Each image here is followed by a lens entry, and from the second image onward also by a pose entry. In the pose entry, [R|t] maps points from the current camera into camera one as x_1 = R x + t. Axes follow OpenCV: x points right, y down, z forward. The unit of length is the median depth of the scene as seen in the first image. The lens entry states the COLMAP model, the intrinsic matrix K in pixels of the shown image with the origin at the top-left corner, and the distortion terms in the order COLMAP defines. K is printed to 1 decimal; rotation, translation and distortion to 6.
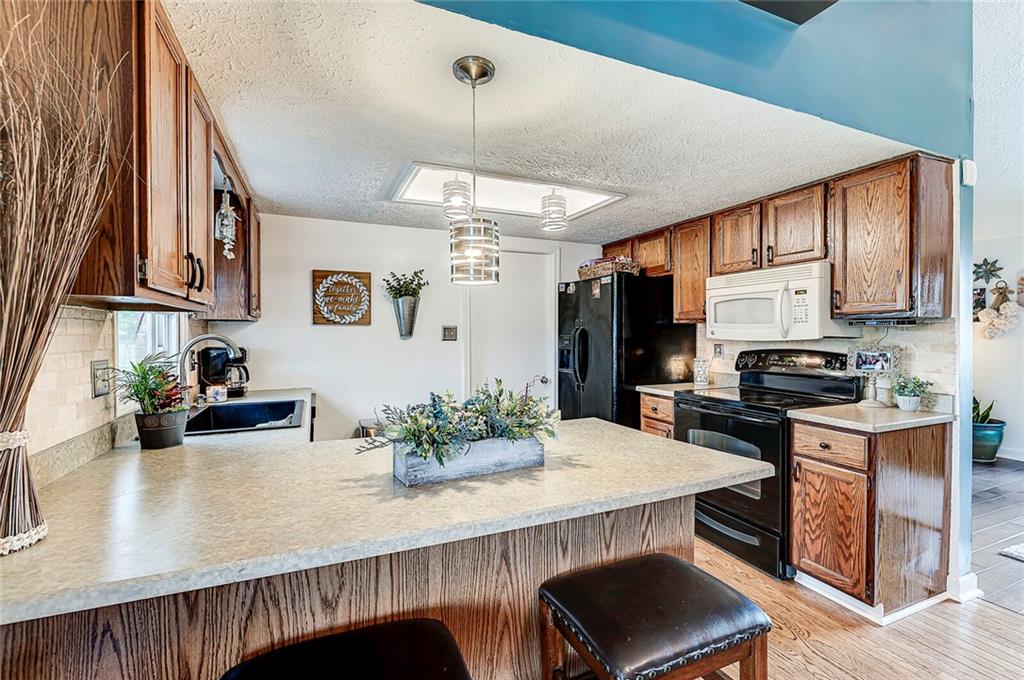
lens RADIAL K [[450.7, 0, 513.9], [0, 450.7, 336.6], [0, 0, 1]] dist [-0.001435, 0.000454]
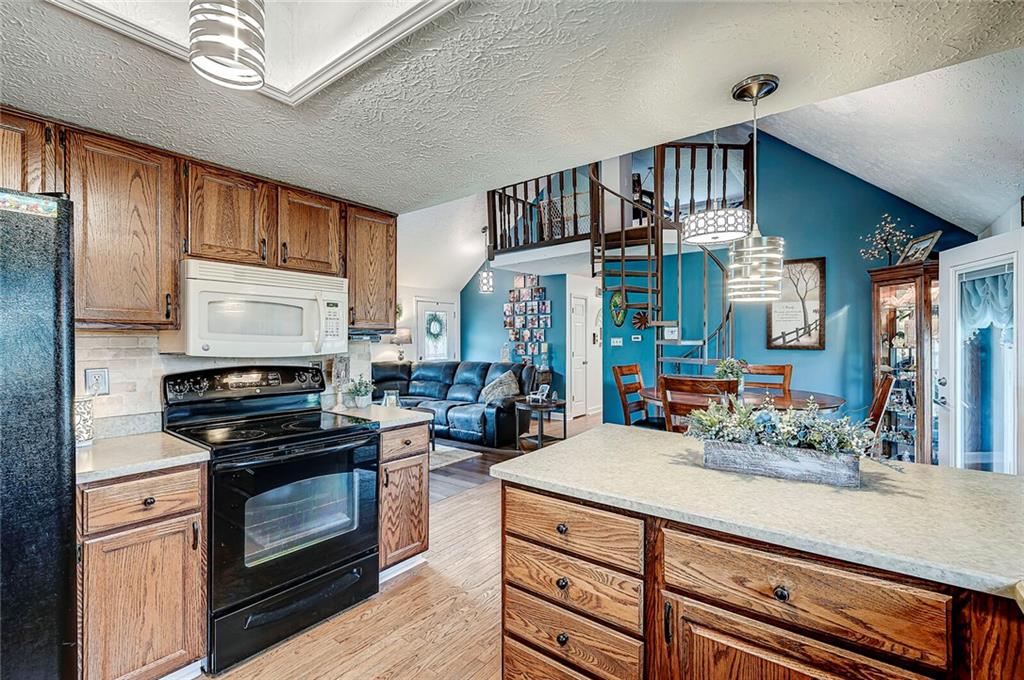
lens RADIAL K [[450.7, 0, 514.8], [0, 450.7, 338.4], [0, 0, 1]] dist [-0.001435, 0.000454]
pose [[-0.478785, 0.007705, 0.877899, -0.238094], [0.005184, 0.999969, -0.005950, -0.010409], [-0.877917, 0.001702, -0.478810, 0.652341]]
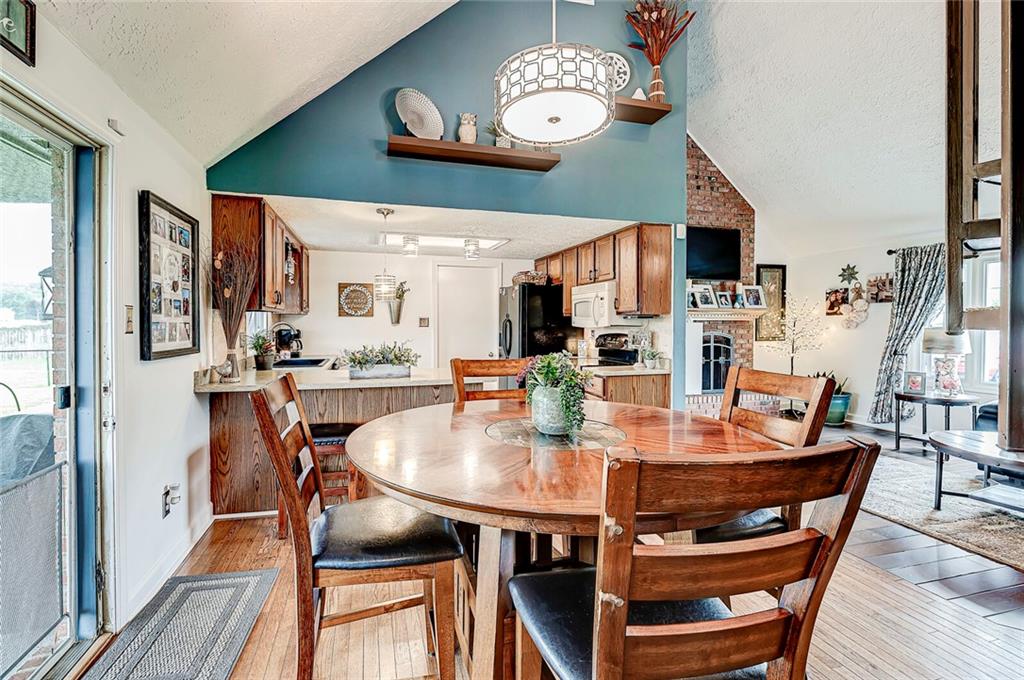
lens RADIAL K [[450.7, 0, 484.2], [0, 450.7, 328.4], [0, 0, 1]] dist [-0.001435, 0.000454]
pose [[0.986331, 0.007220, -0.164617, 0.411458], [-0.006059, 0.999953, 0.007553, 0.002311], [0.164664, -0.006453, 0.986329, -0.632019]]
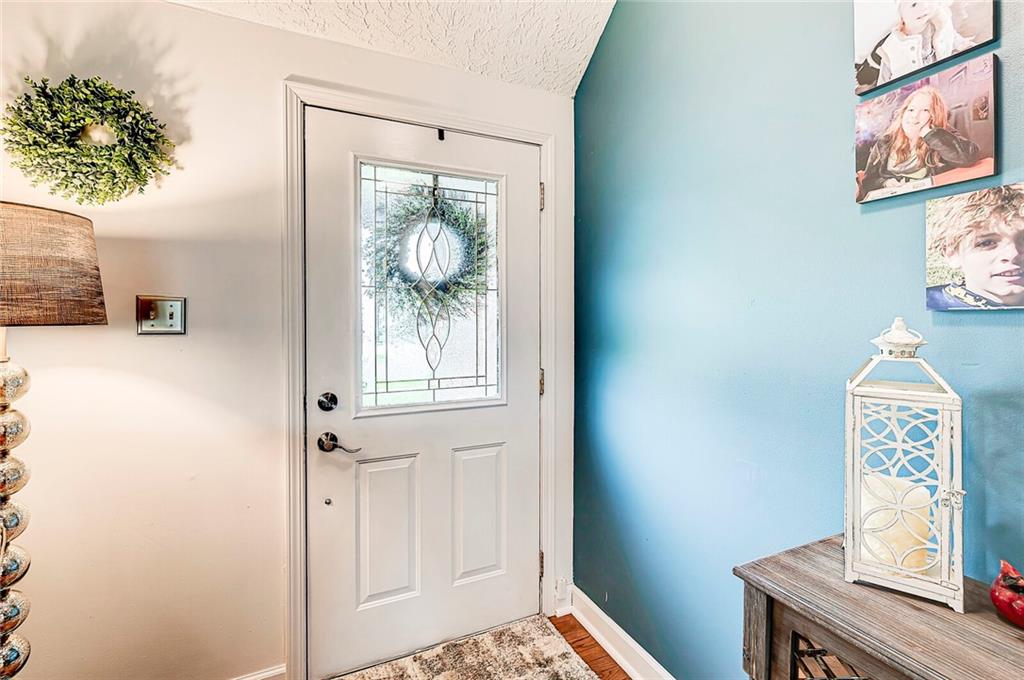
lens RADIAL K [[450.7, 0, 518.5], [0, 450.7, 329.6], [0, 0, 1]] dist [-0.001435, 0.000454]
pose [[-0.034405, -0.013783, 0.999313, 1.555958], [0.006517, 0.999881, 0.014015, -0.004815], [-0.999387, 0.006994, -0.034311, -0.192170]]
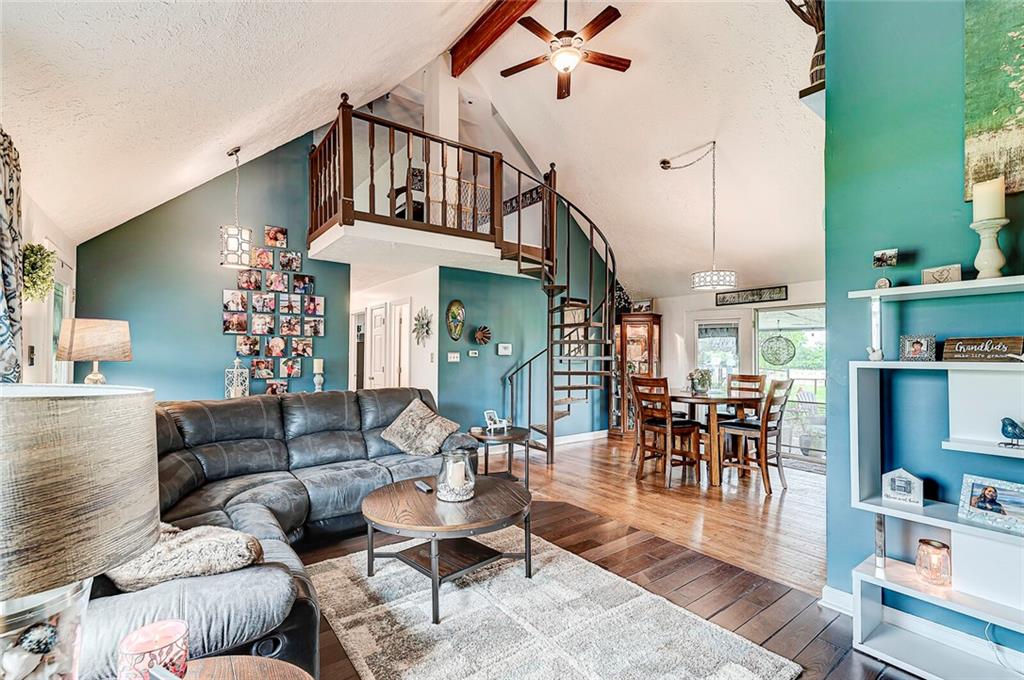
lens RADIAL K [[450.7, 0, 503.4], [0, 450.7, 347.7], [0, 0, 1]] dist [-0.001435, 0.000454]
pose [[-0.977730, -0.006661, -0.209760, 1.303033], [-0.004689, 0.999940, -0.009899, -0.024333], [0.209813, -0.008695, -0.977703, 1.044078]]
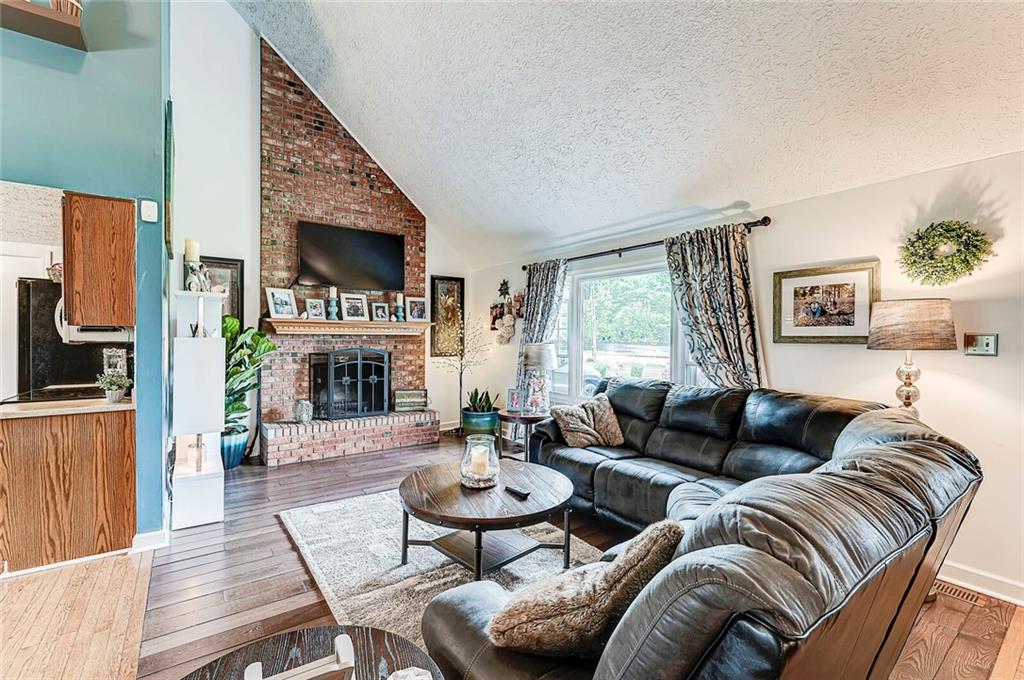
lens RADIAL K [[450.7, 0, 505.2], [0, 450.7, 337.4], [0, 0, 1]] dist [-0.001435, 0.000454]
pose [[0.975893, 0.009128, 0.218059, 1.241739], [-0.008645, 0.999958, -0.003165, -0.012669], [-0.218079, 0.001204, 0.975930, -0.339089]]
